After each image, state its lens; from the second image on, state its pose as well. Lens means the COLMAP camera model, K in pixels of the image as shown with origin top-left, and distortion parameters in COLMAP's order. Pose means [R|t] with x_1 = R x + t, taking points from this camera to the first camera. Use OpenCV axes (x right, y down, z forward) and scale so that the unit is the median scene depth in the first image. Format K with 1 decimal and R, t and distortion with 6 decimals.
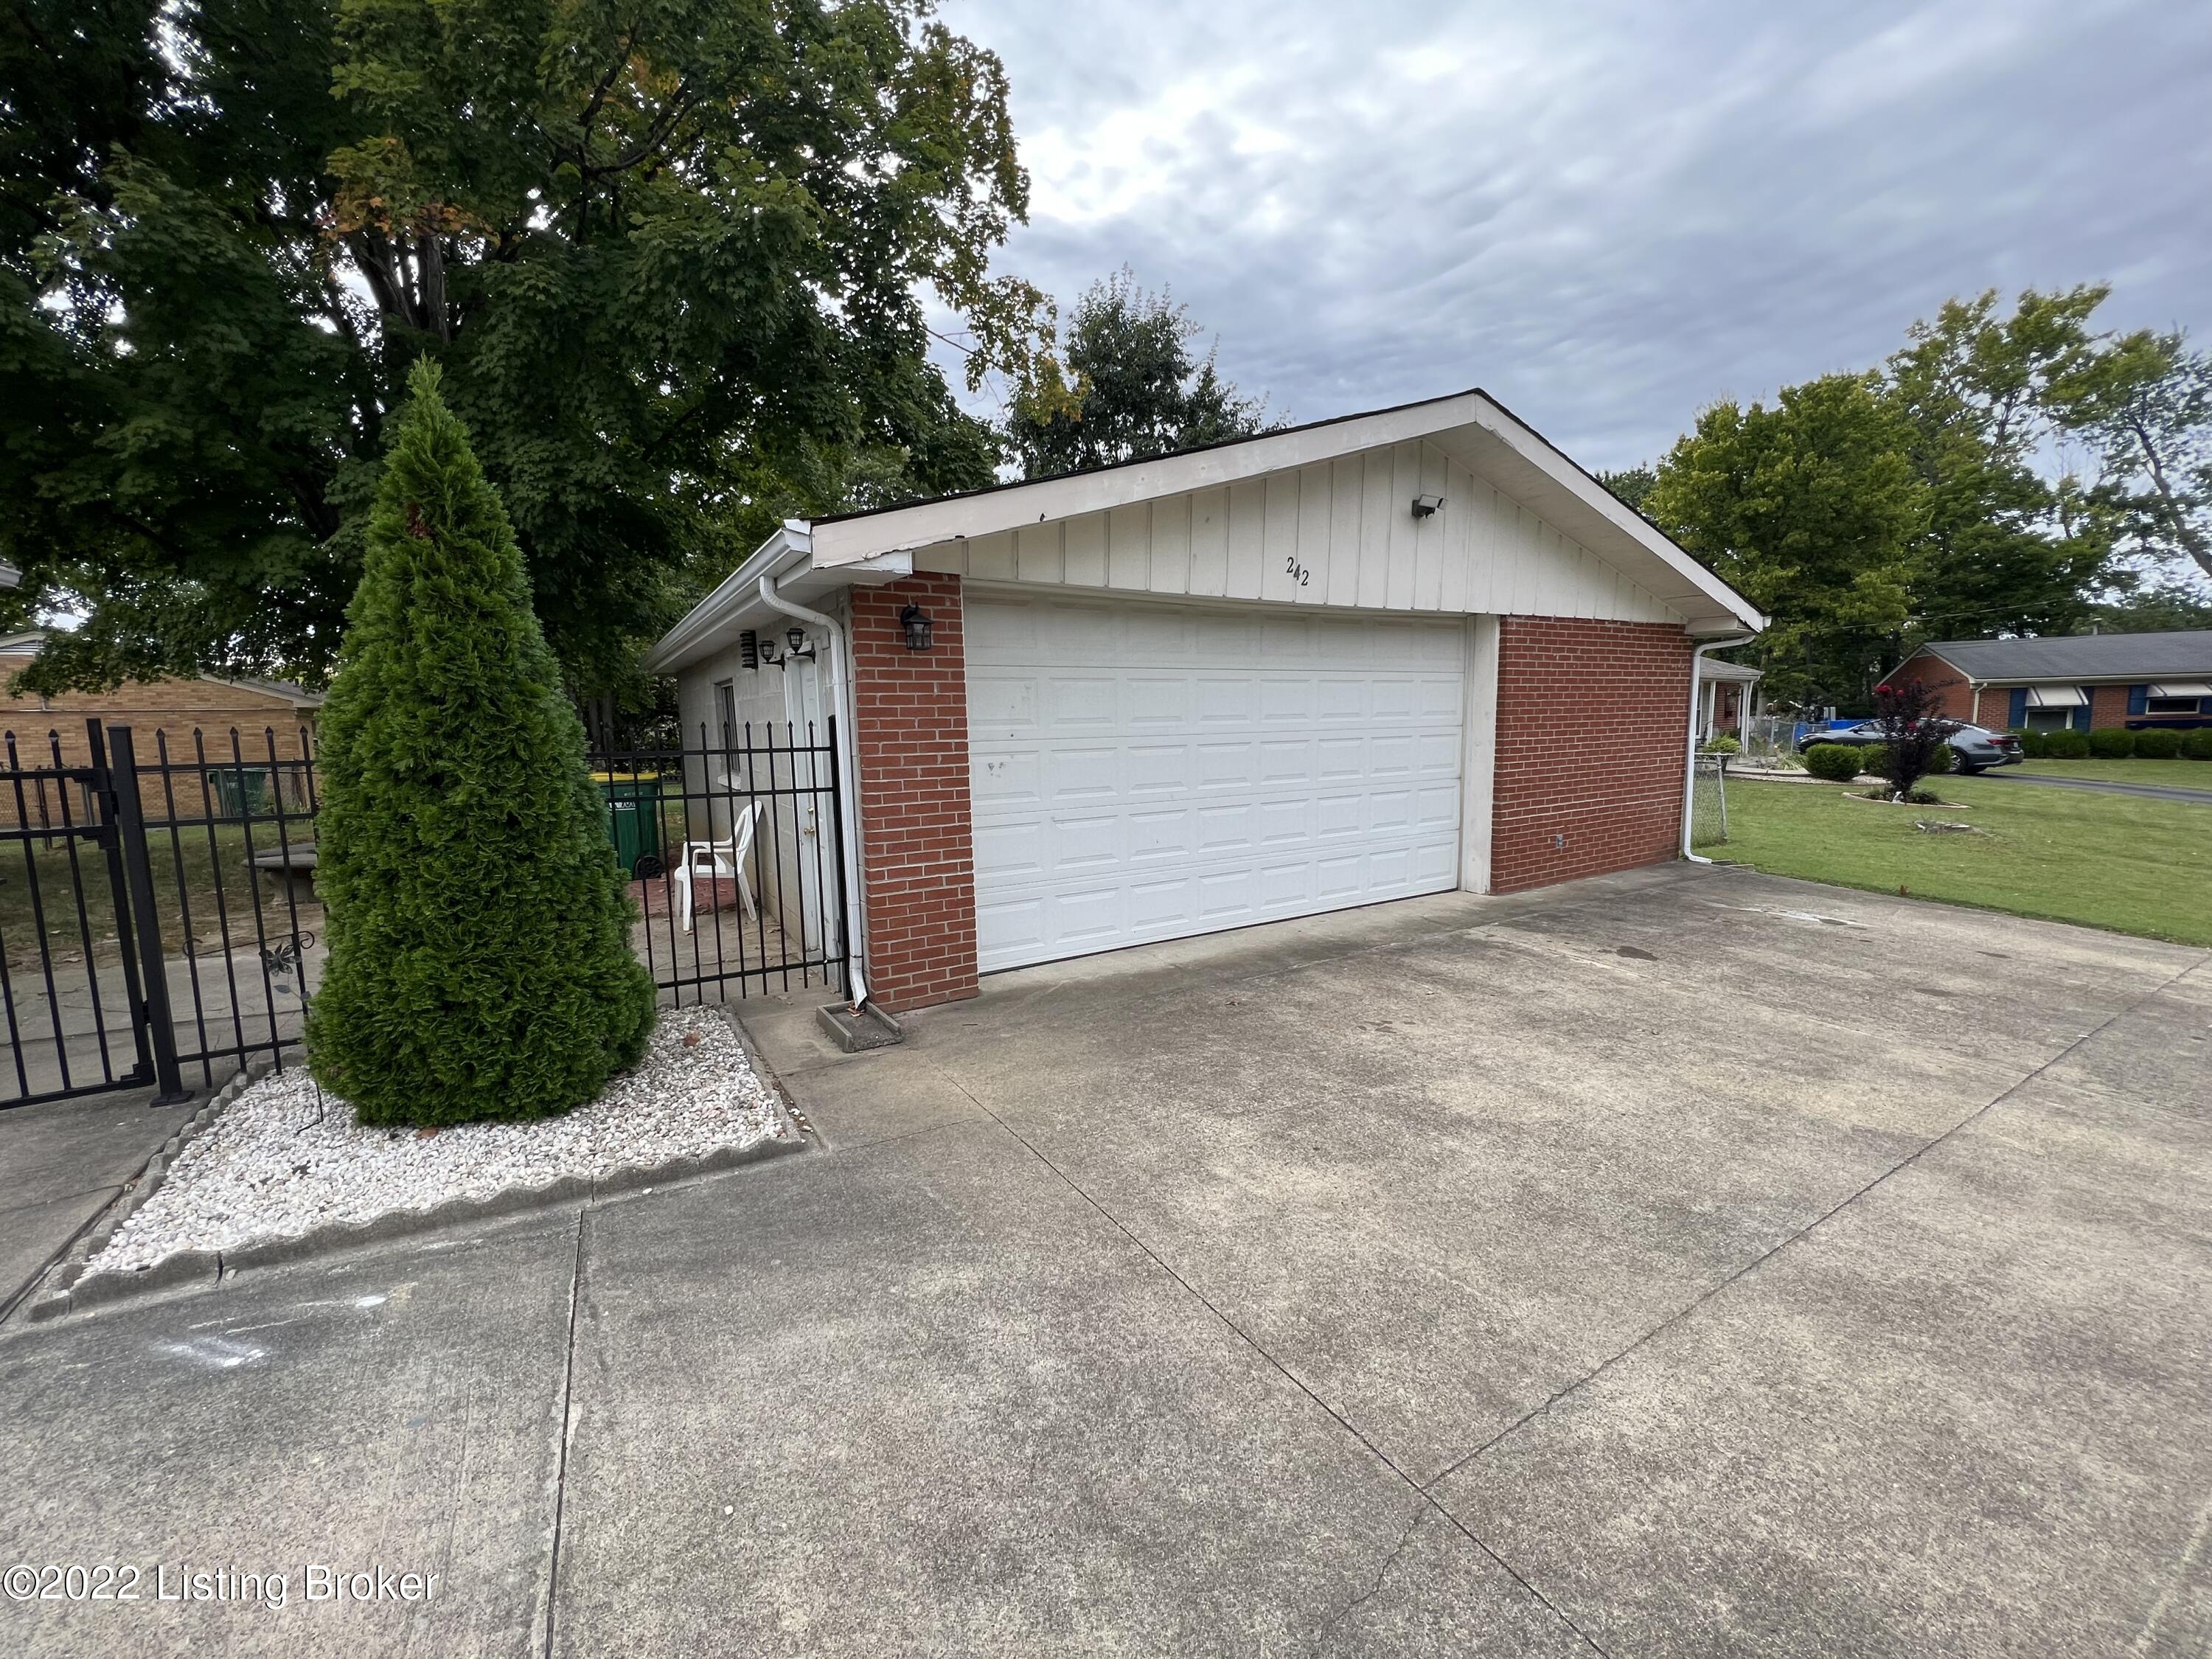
lens RADIAL K [[886.7, 0, 1101.0], [0, 886.7, 829.7], [0, 0, 1]] dist [-0.000290, 0.000022]
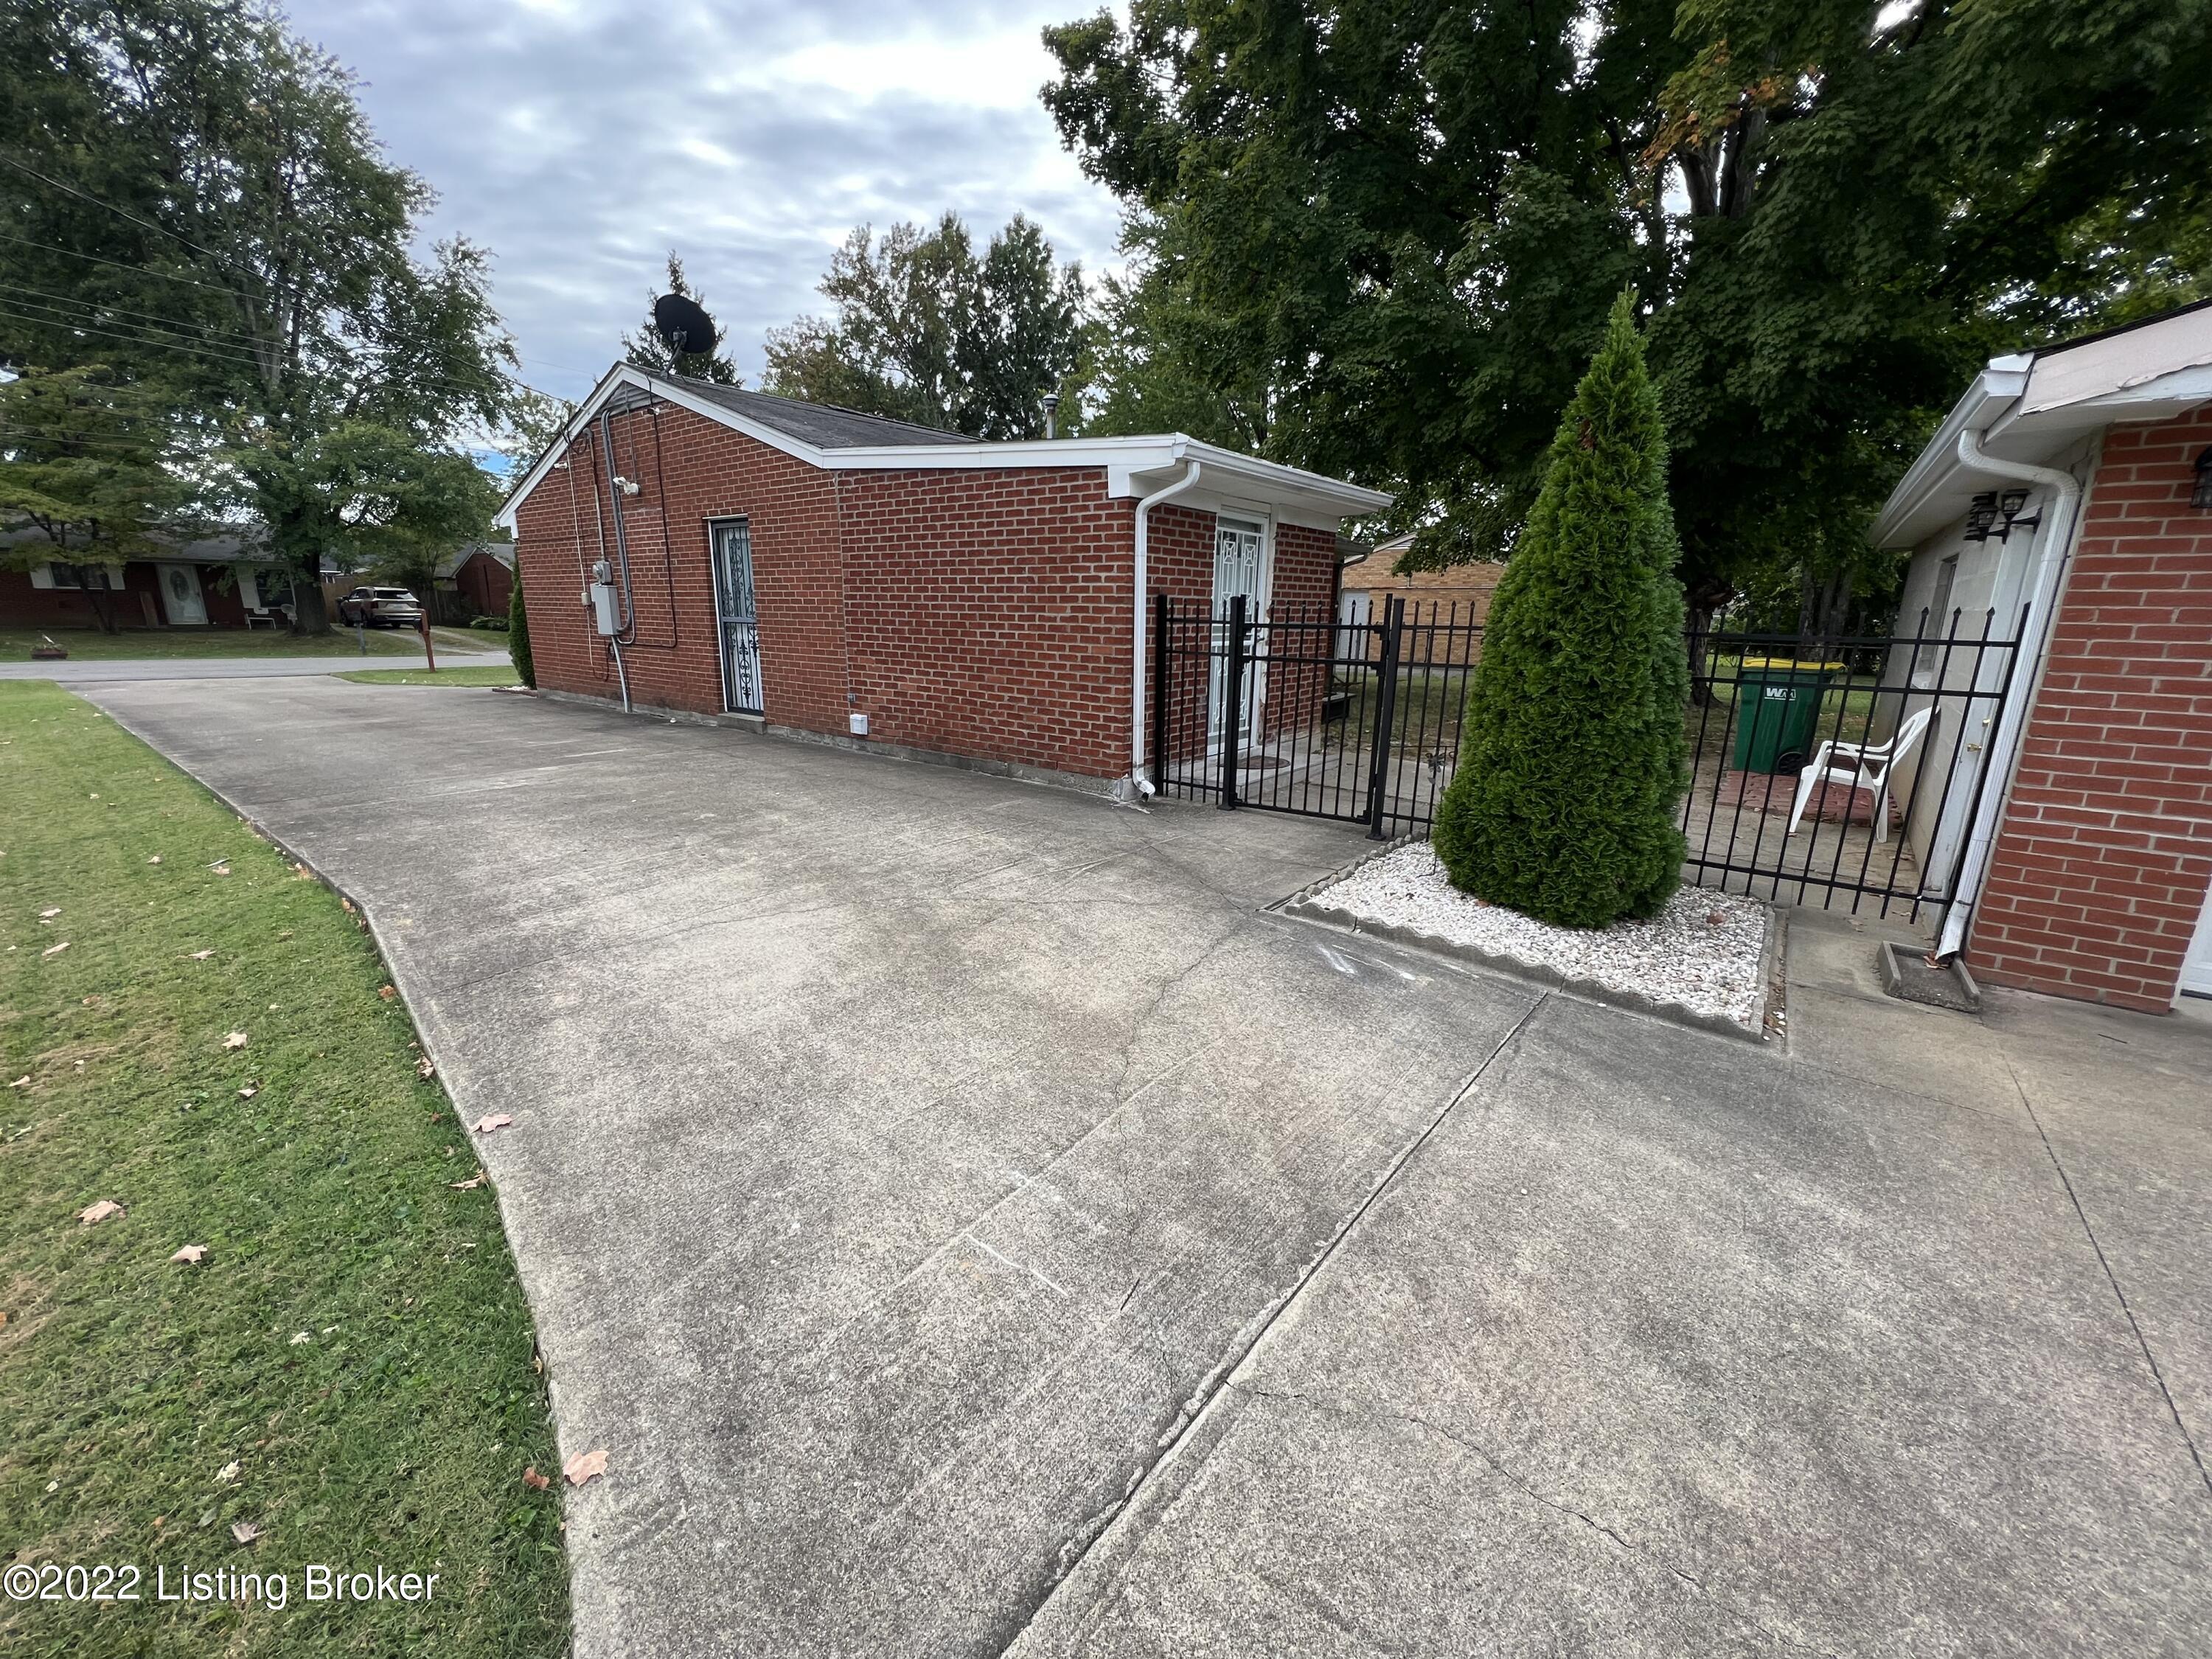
lens RADIAL K [[886.7, 0, 1101.8], [0, 886.7, 828.0], [0, 0, 1]] dist [-0.000290, 0.000022]
pose [[0.360136, 0.249725, -0.898855, 0.228767], [-0.134899, 0.967320, 0.214698, 0.010503], [0.923095, 0.043934, 0.382054, -0.077665]]
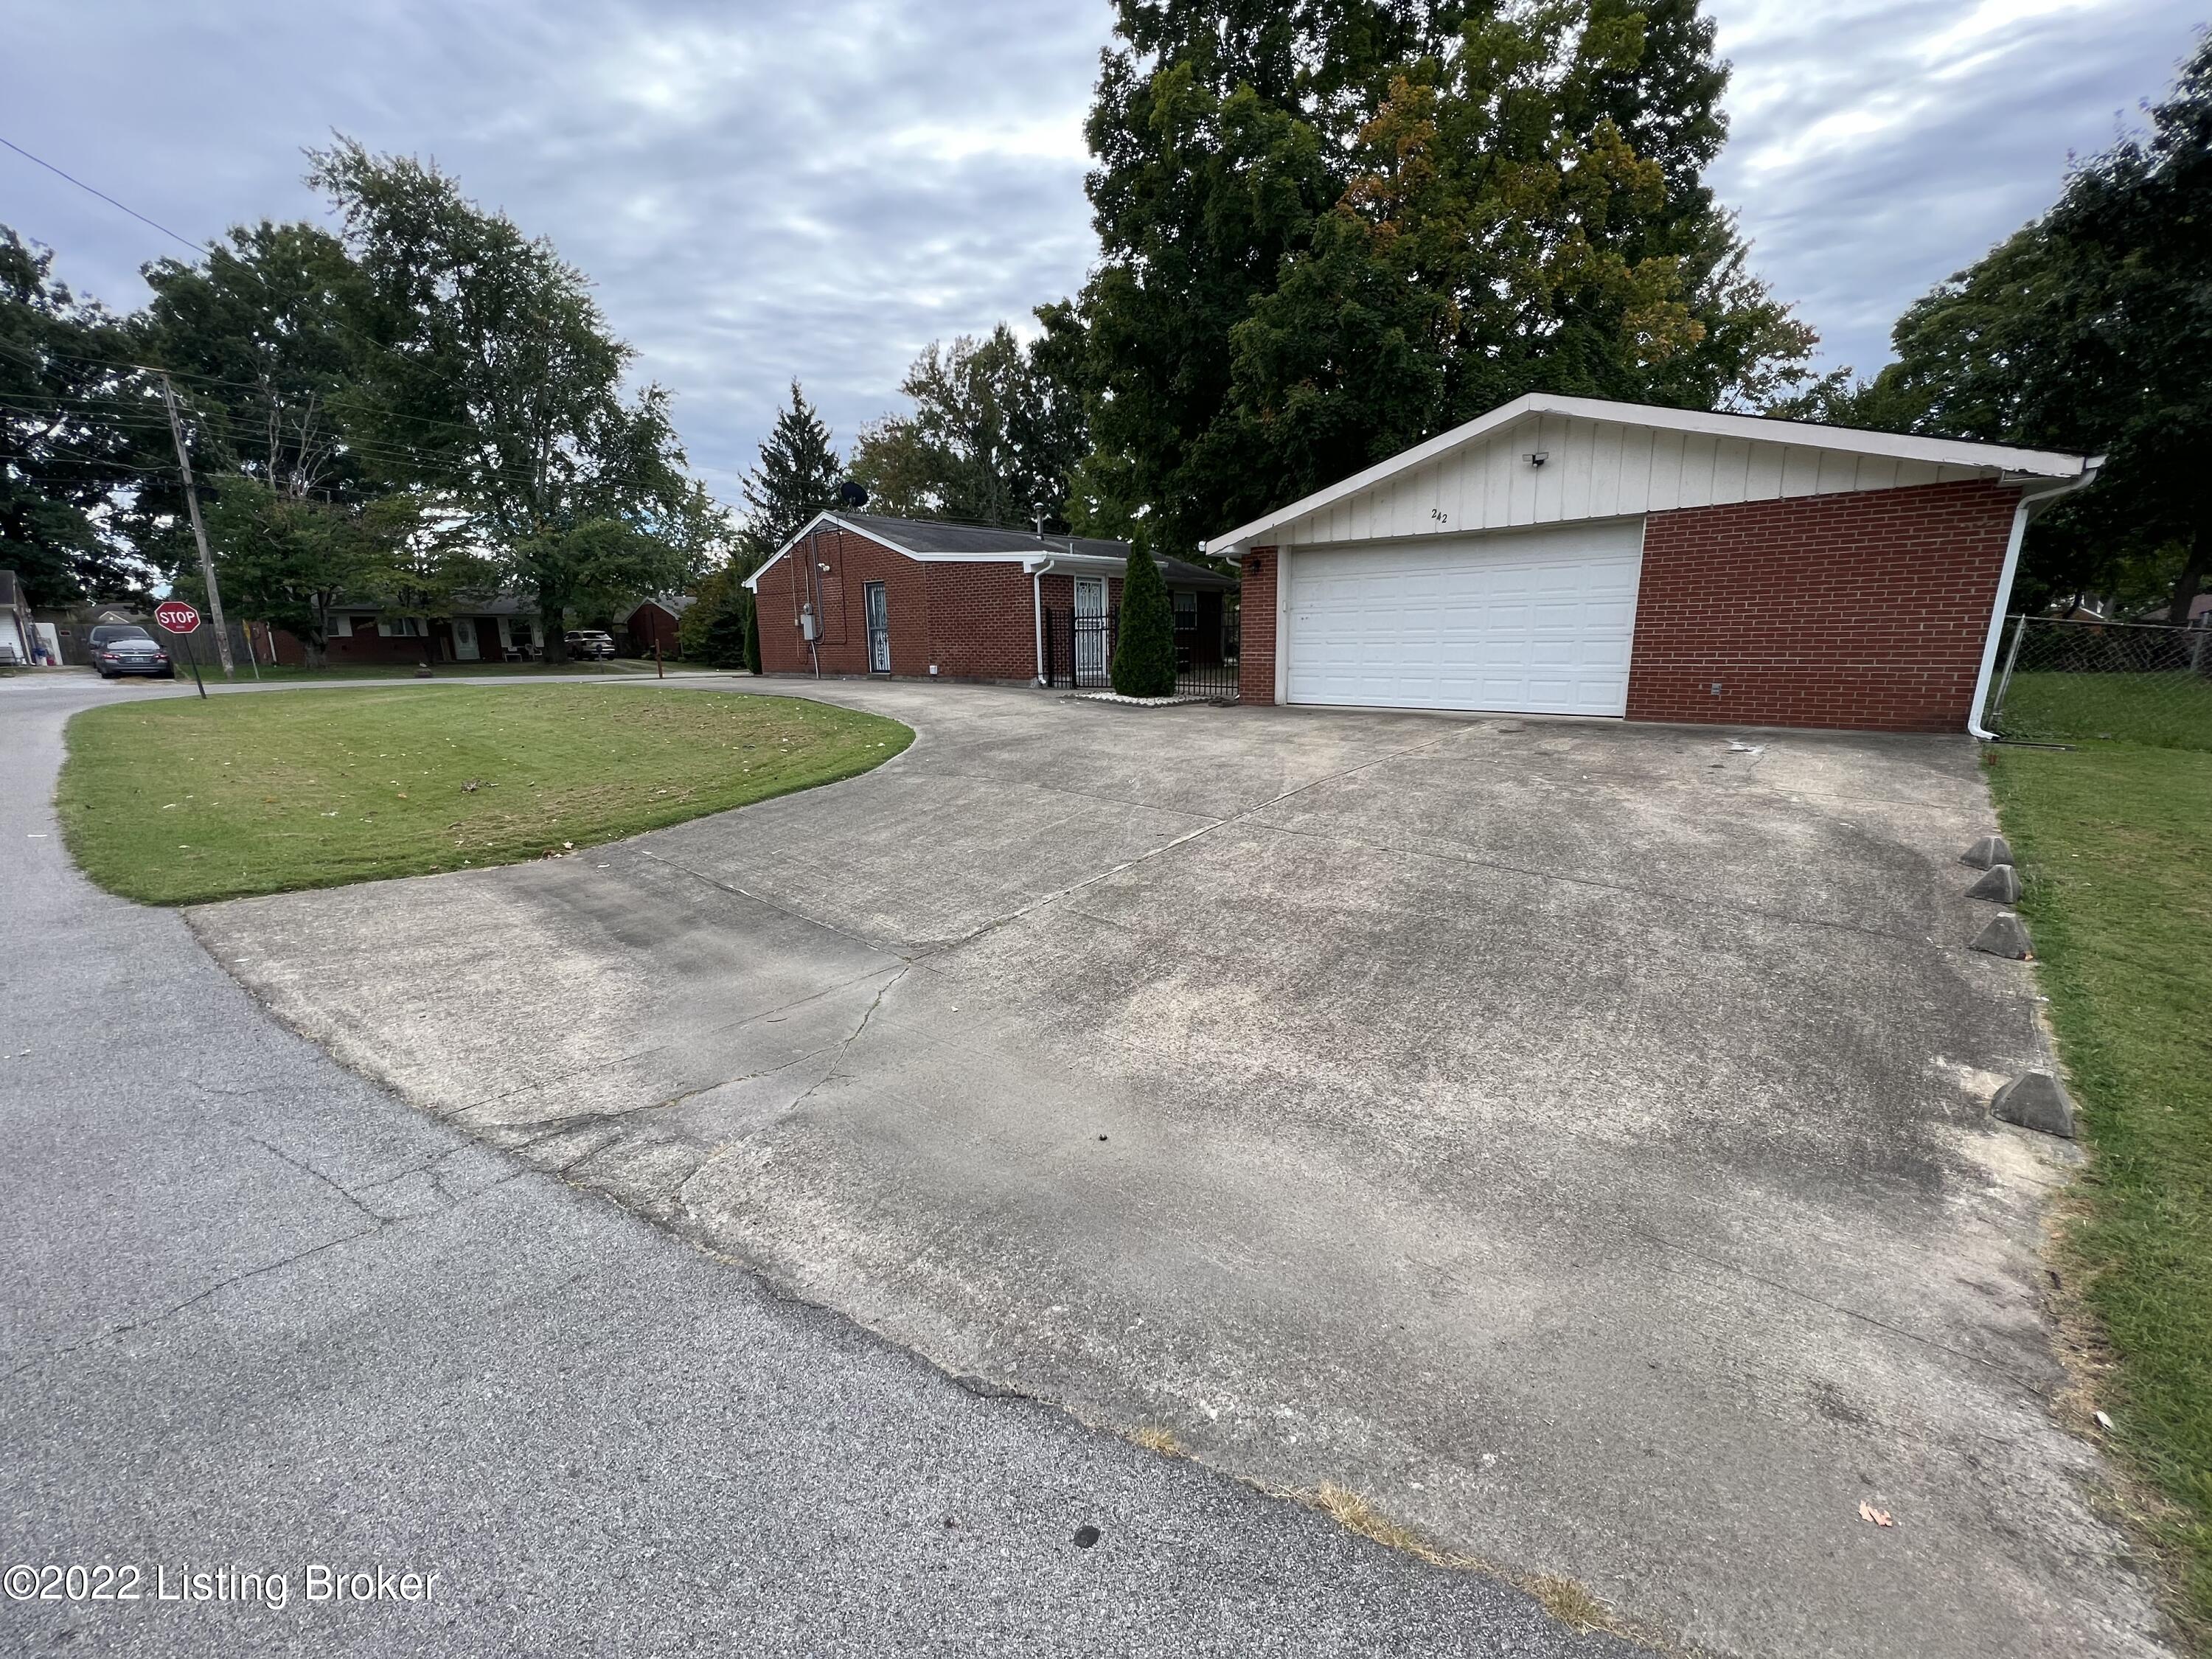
lens RADIAL K [[882.4, 0, 1106.6], [0, 882.4, 826.1], [0, 0, 1]] dist [-0.001498, -0.000302]
pose [[0.298377, 0.212841, -0.930414, 5.157401], [-0.109388, 0.976021, 0.188194, 0.216344], [0.948159, 0.045623, 0.314505, -0.644248]]
